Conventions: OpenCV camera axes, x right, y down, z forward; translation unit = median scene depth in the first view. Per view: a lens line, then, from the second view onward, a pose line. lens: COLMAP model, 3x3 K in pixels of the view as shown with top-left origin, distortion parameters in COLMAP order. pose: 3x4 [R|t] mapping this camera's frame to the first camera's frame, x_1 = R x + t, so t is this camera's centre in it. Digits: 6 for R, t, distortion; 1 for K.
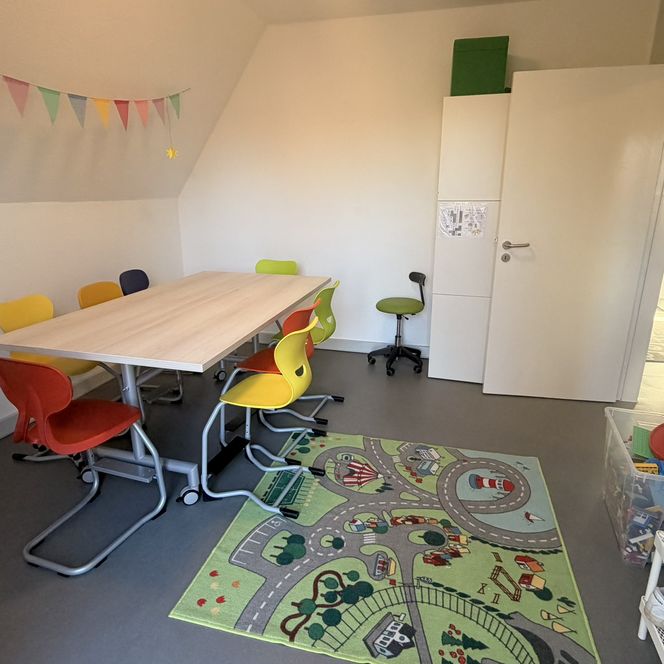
lens RADIAL K [[471.3, 0, 329.6], [0, 471.3, 333.8], [0, 0, 1]] dist [-0.000789, -0.009153]
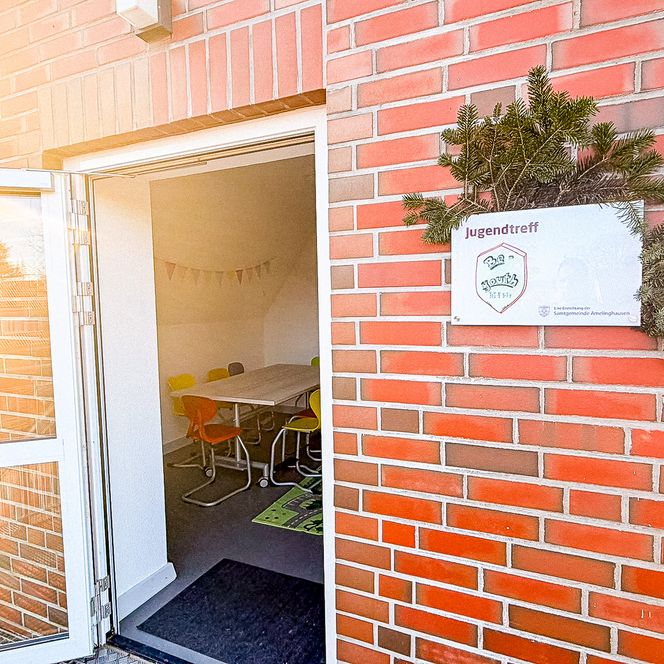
lens RADIAL K [[471.3, 0, 328.0], [0, 471.3, 330.8], [0, 0, 1]] dist [-0.000789, -0.009153]
pose [[0.987503, -0.005508, -0.157507, 0.240392], [-0.029952, 0.974617, -0.221868, 0.170937], [0.154731, 0.223813, 0.962271, -0.848517]]
